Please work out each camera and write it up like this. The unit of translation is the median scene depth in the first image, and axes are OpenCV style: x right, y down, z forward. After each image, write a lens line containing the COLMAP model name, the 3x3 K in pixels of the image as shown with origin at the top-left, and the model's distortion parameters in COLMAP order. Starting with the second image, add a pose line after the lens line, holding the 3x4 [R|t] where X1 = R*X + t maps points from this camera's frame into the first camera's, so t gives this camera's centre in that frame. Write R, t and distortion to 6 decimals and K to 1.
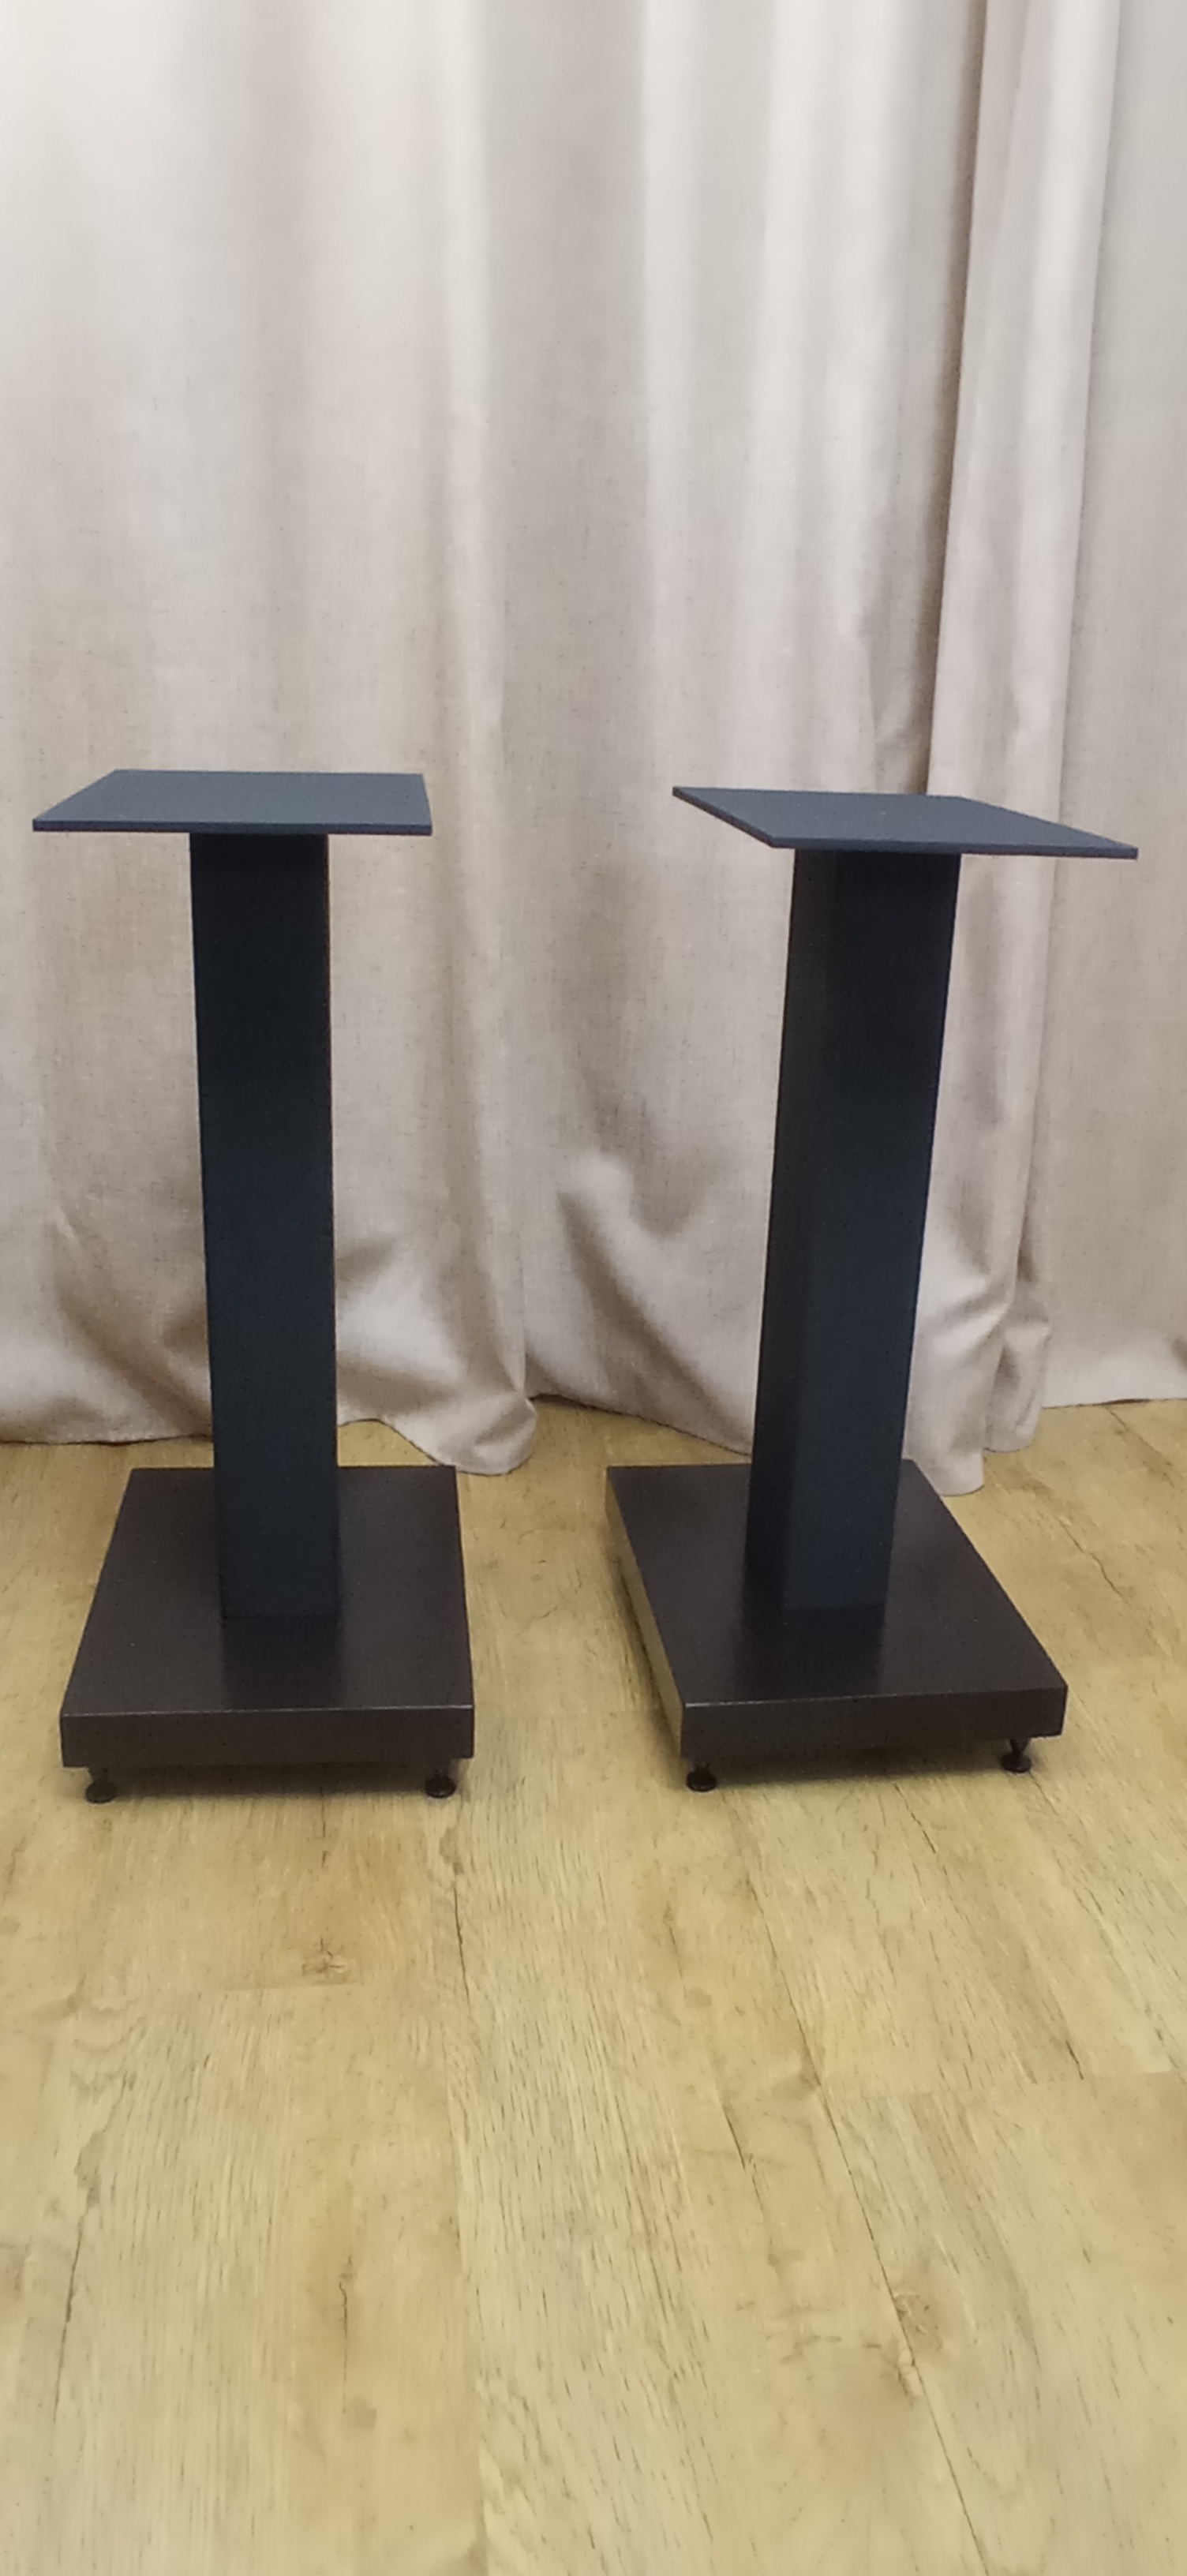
lens RADIAL K [[1805.8, 0, 592.3], [0, 1805.8, 1279.4], [0, 0, 1]] dist [-0.067940, 0.046306]
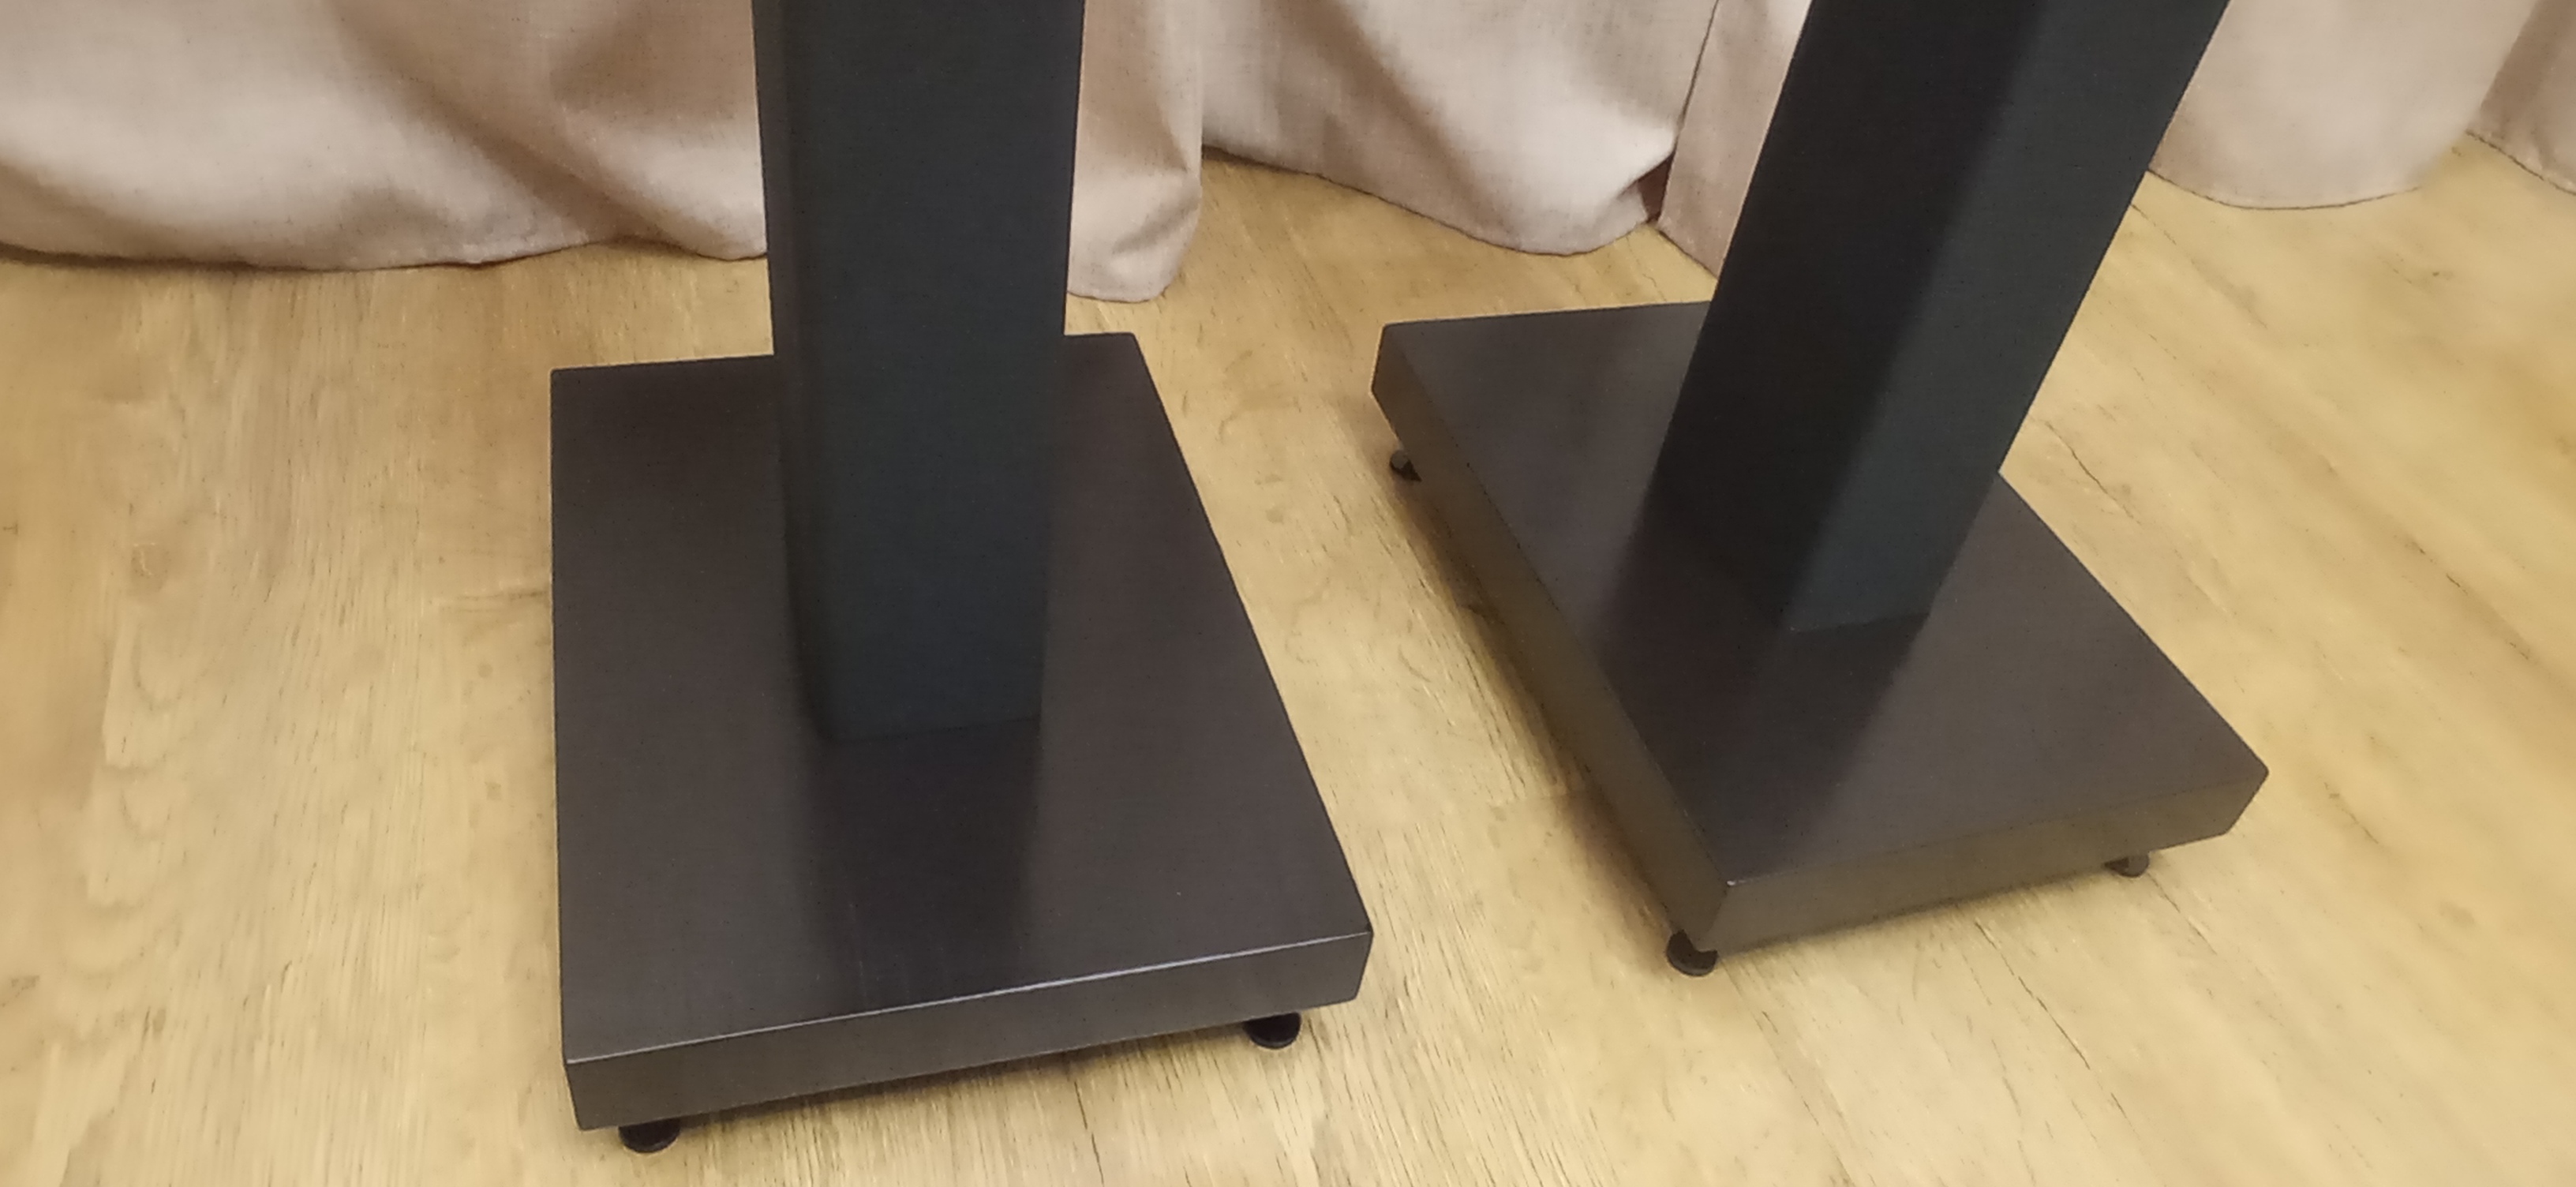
lens RADIAL K [[1805.8, 0, 1280.6], [0, 1805.8, 594.8], [0, 0, 1]] dist [-0.067940, 0.046306]
pose [[0.978294, -0.058744, 0.198721, -0.176985], [-0.025858, 0.916874, 0.398337, -0.060460], [-0.205602, -0.394830, 0.895454, 0.522291]]
